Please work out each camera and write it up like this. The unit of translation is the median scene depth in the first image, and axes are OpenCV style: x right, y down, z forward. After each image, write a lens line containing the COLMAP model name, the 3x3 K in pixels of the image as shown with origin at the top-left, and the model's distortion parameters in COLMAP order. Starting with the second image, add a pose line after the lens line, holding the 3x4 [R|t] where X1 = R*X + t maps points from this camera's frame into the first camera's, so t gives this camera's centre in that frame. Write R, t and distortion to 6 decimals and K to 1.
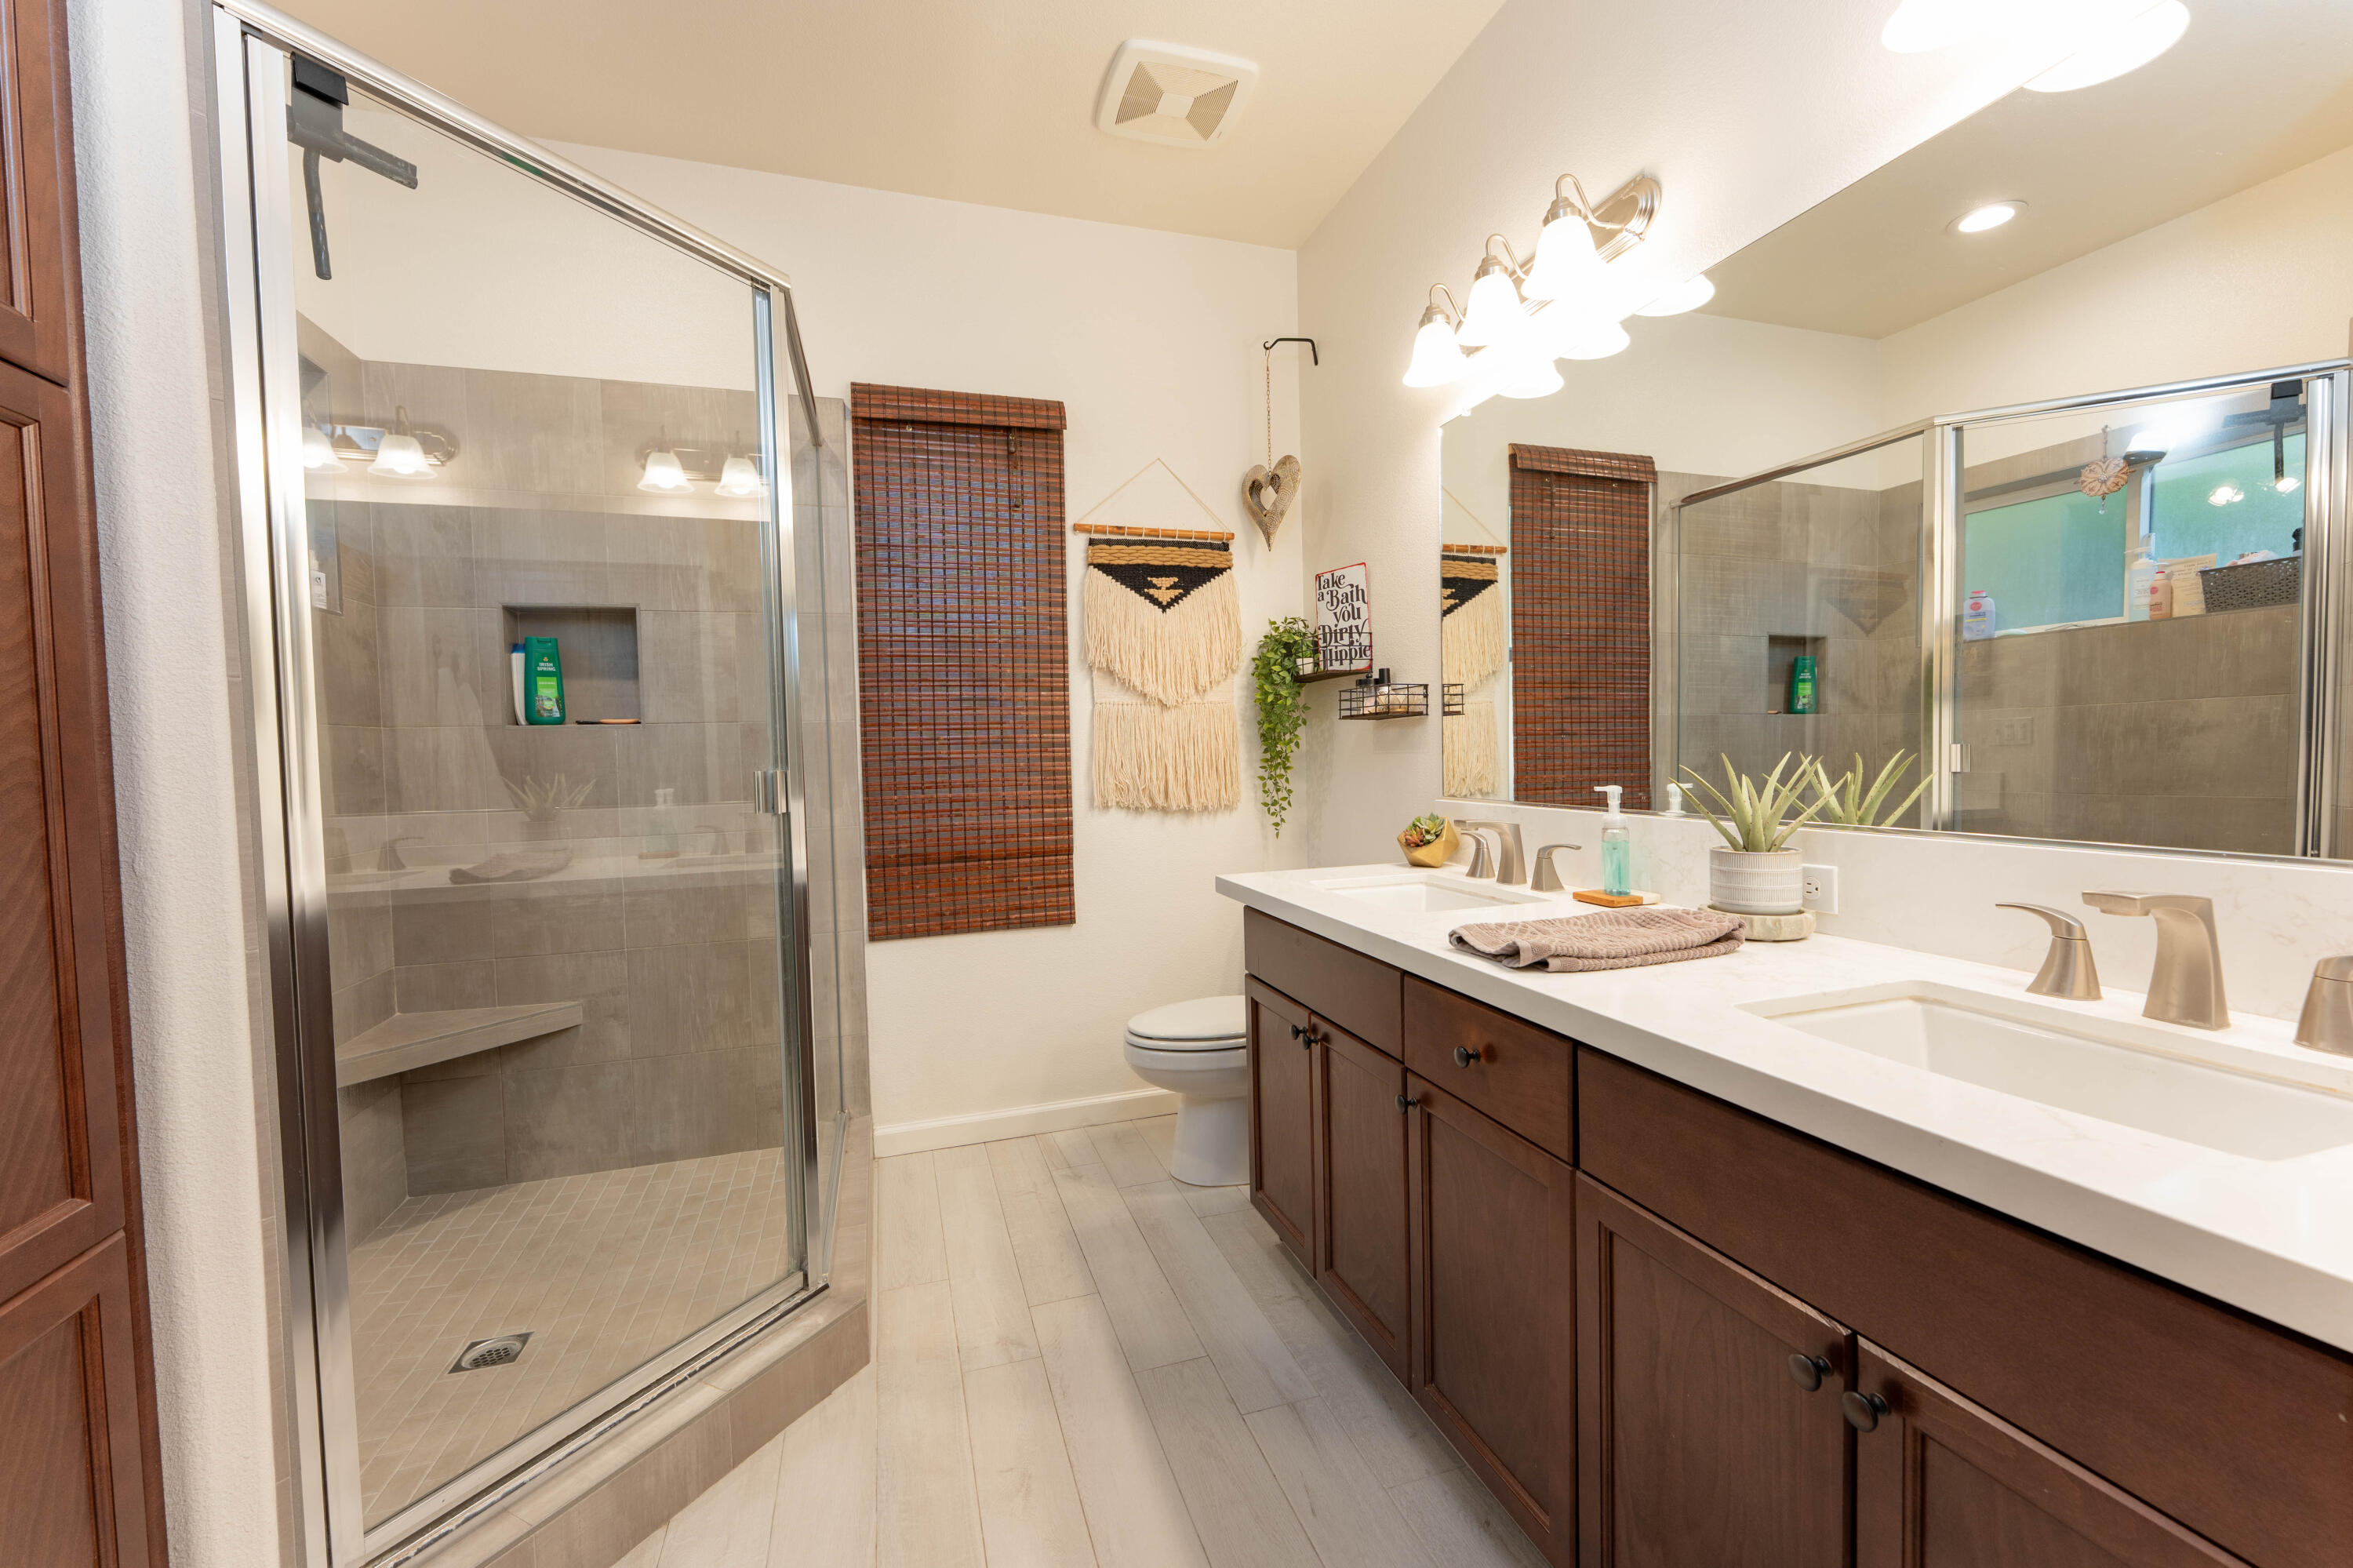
lens RADIAL K [[957.3, 0, 1170.7], [0, 957.3, 784.0], [0, 0, 1]] dist [-0.002726, -0.000639]
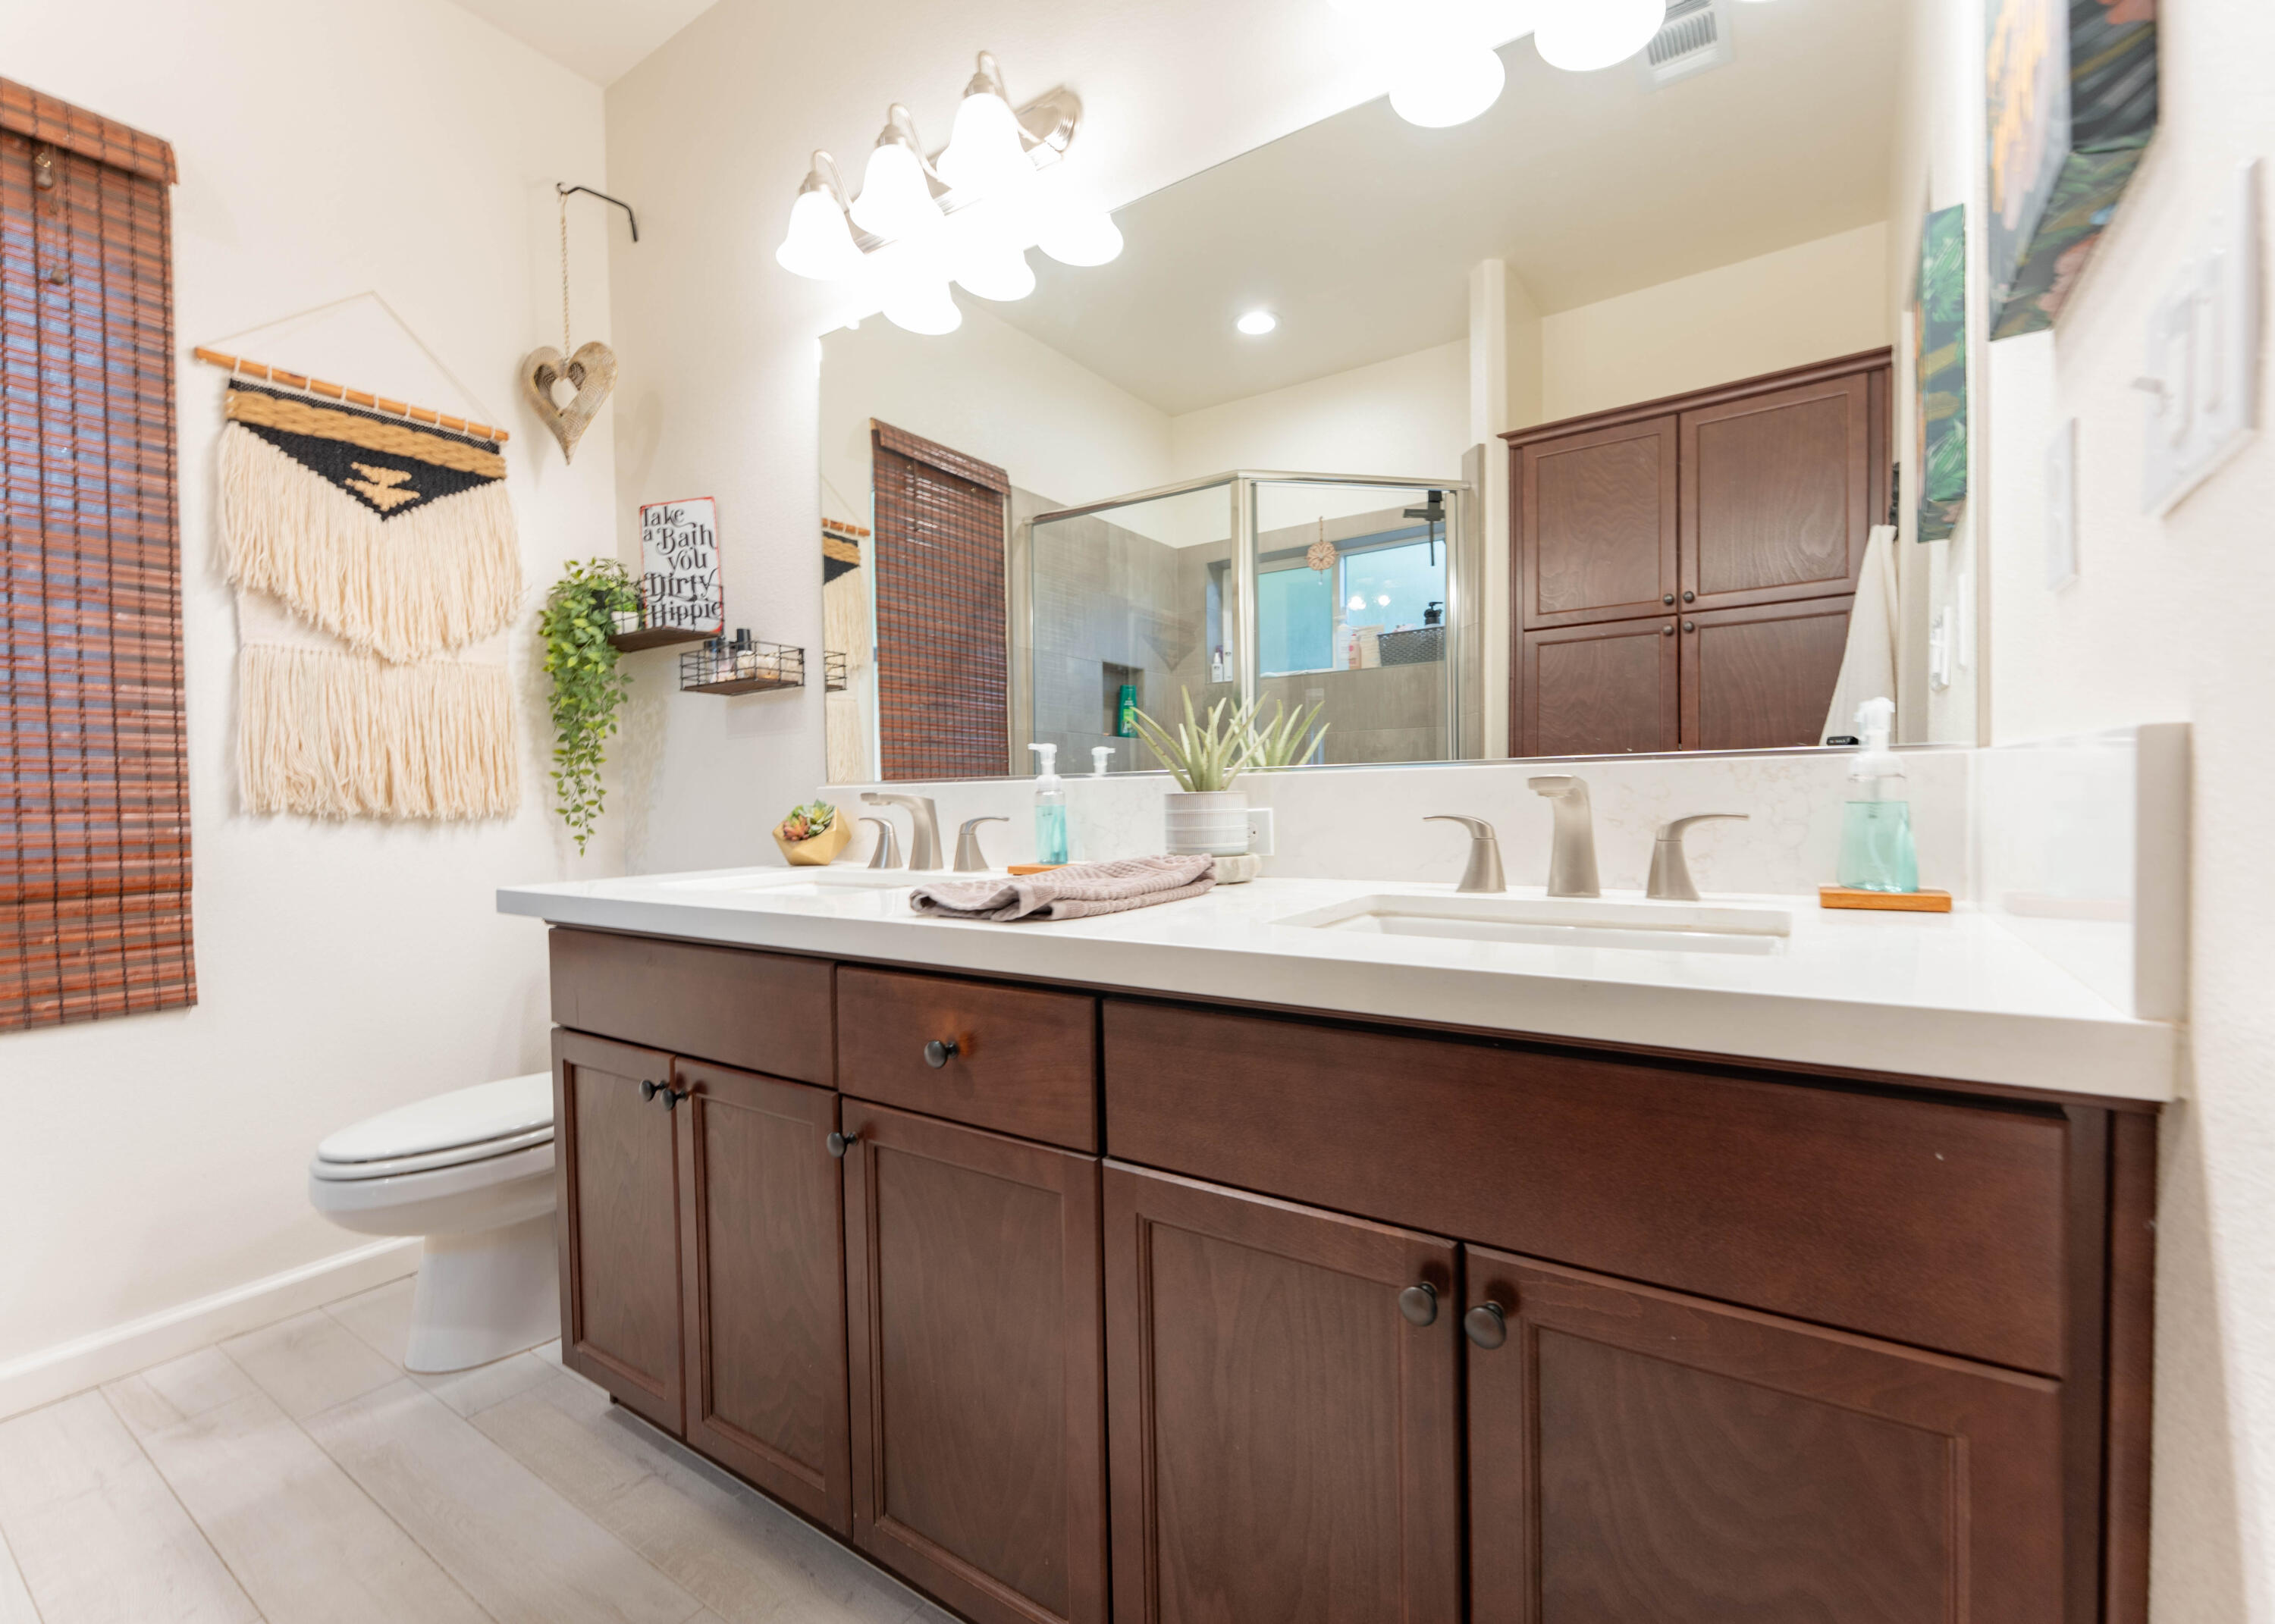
lens RADIAL K [[982.2, 0, 1179.5], [0, 982.2, 812.6], [0, 0, 1]] dist [-0.000168, -0.000828]
pose [[0.769293, -0.003194, 0.638888, -0.018641], [0.024322, 0.999409, -0.024290, 0.054957], [-0.638433, 0.034225, 0.768916, 0.128977]]
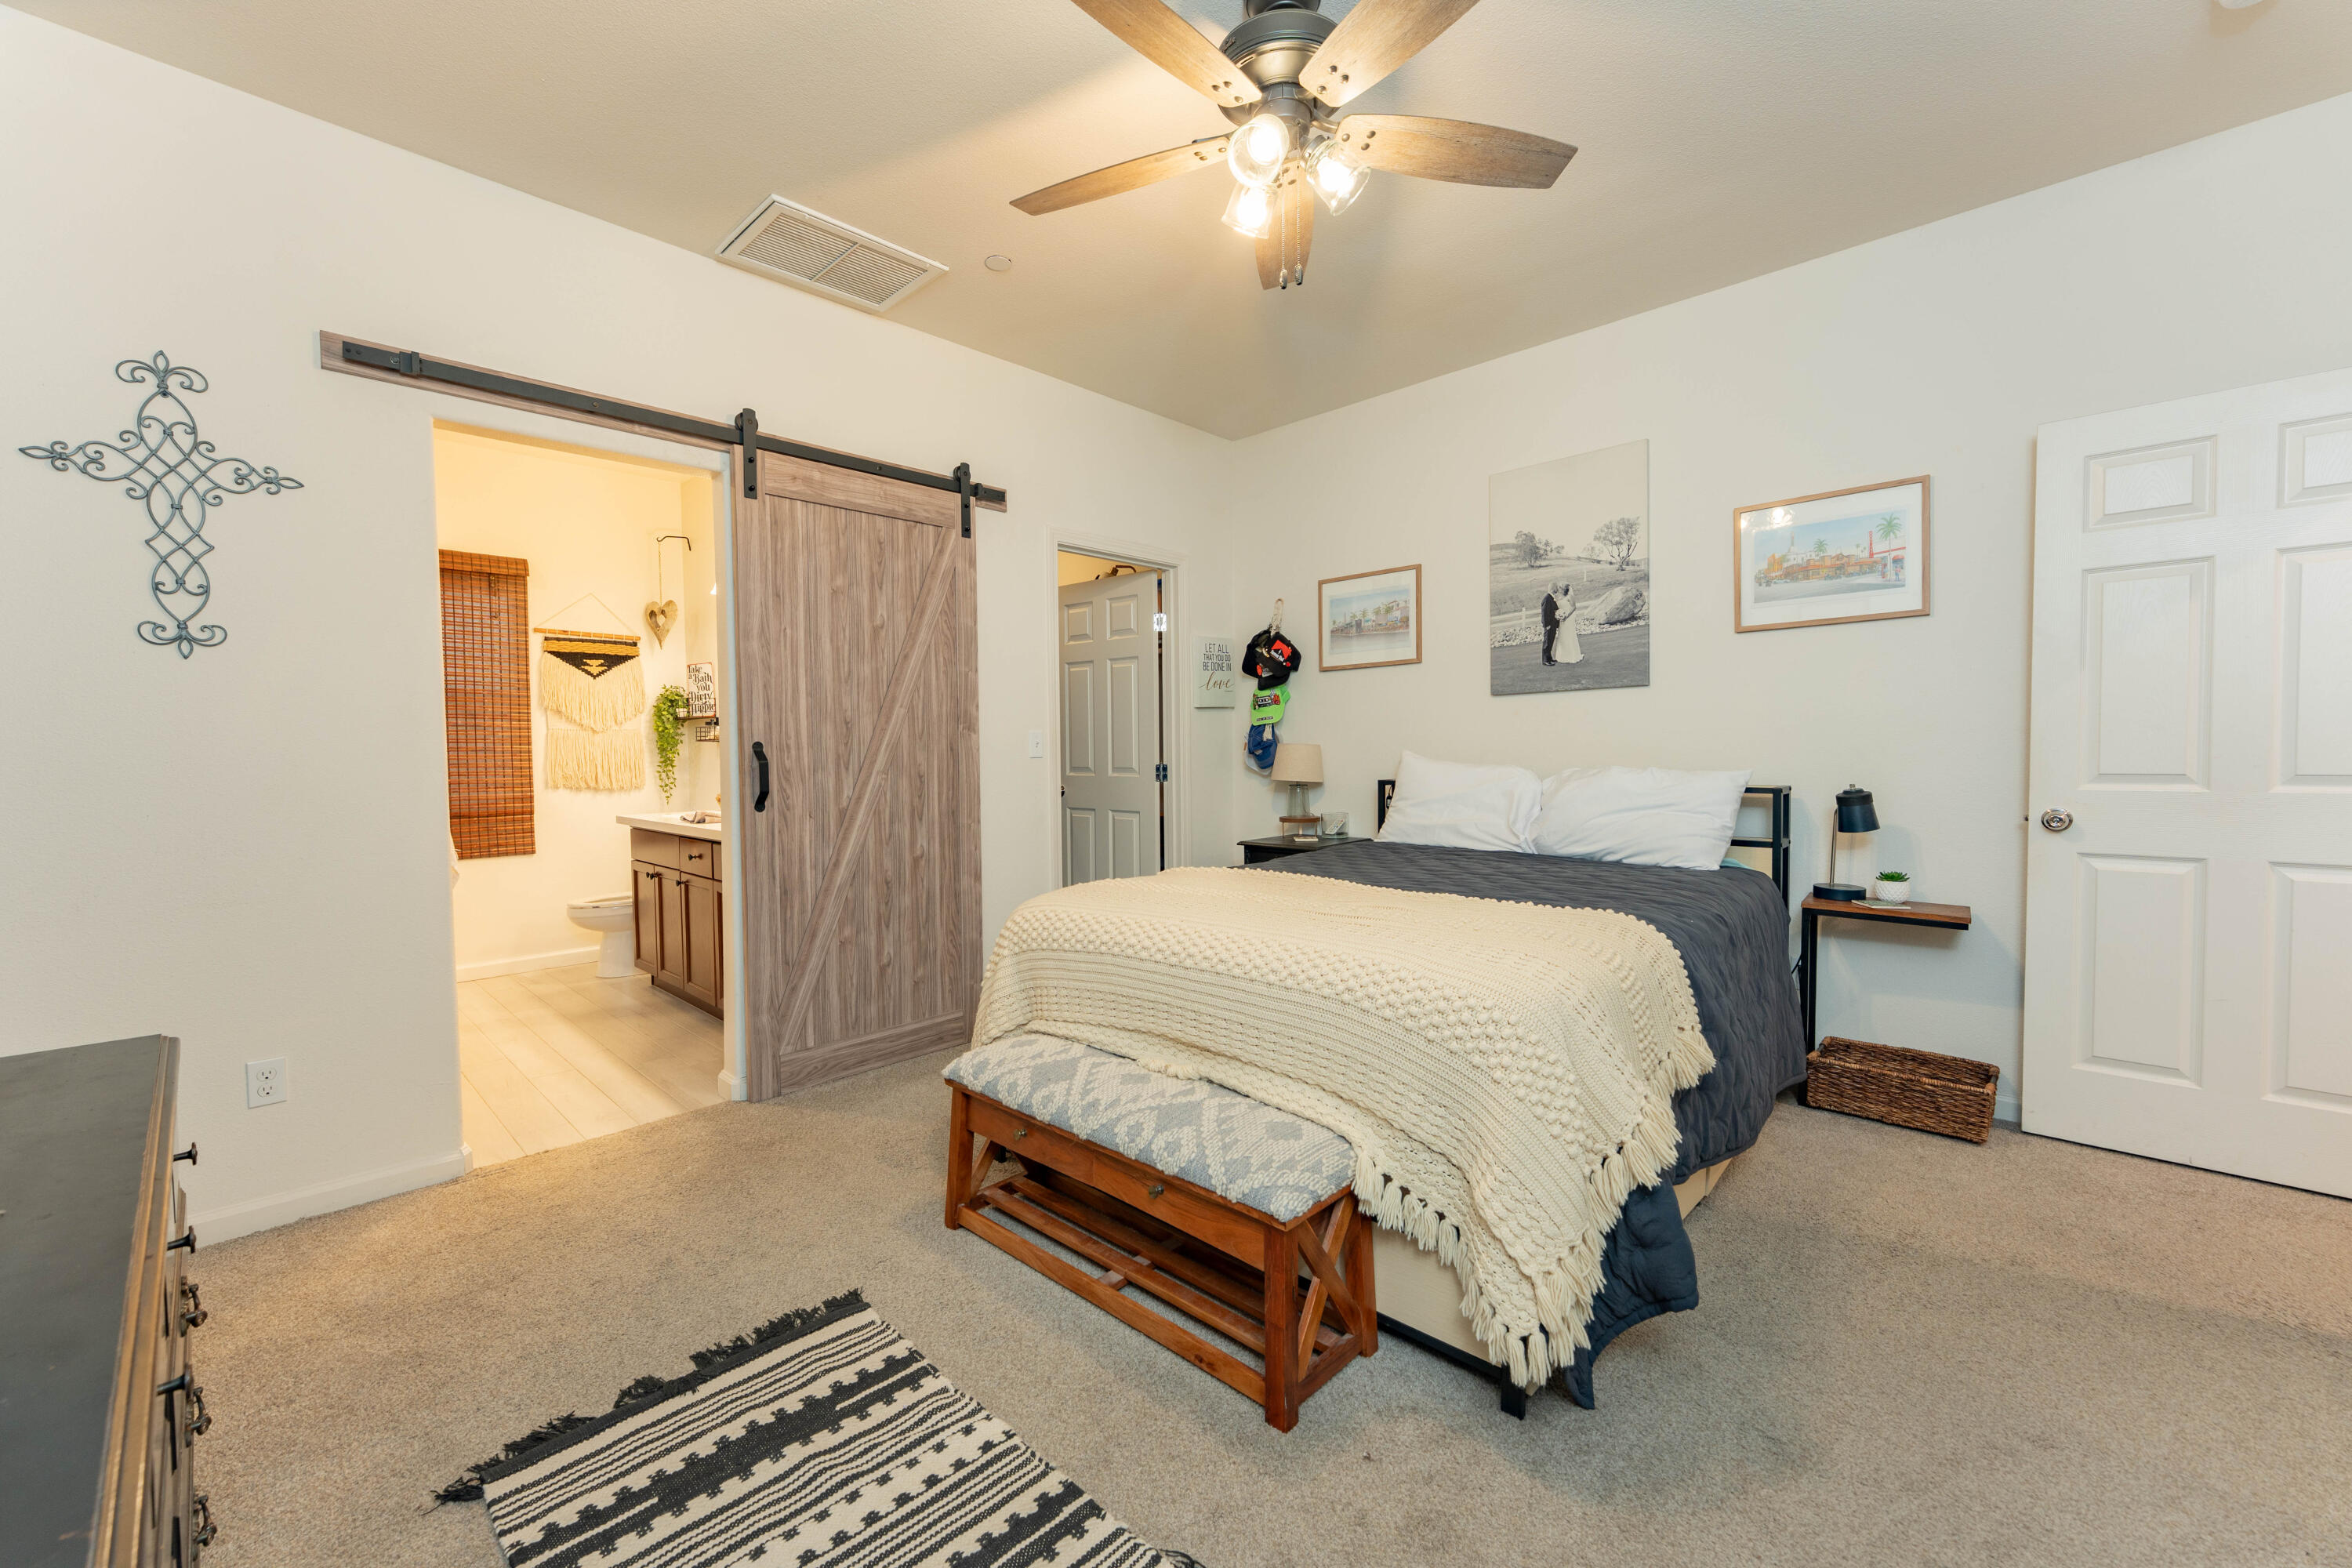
lens RADIAL K [[940.9, 0, 1176.0], [0, 940.9, 784.0], [0, 0, 1]] dist [0.003182, -0.000337]
pose [[0.874741, -0.002185, 0.484586, 0.092495], [0.007383, 0.999934, -0.008819, 0.042158], [-0.484535, 0.011293, 0.874699, -1.103824]]
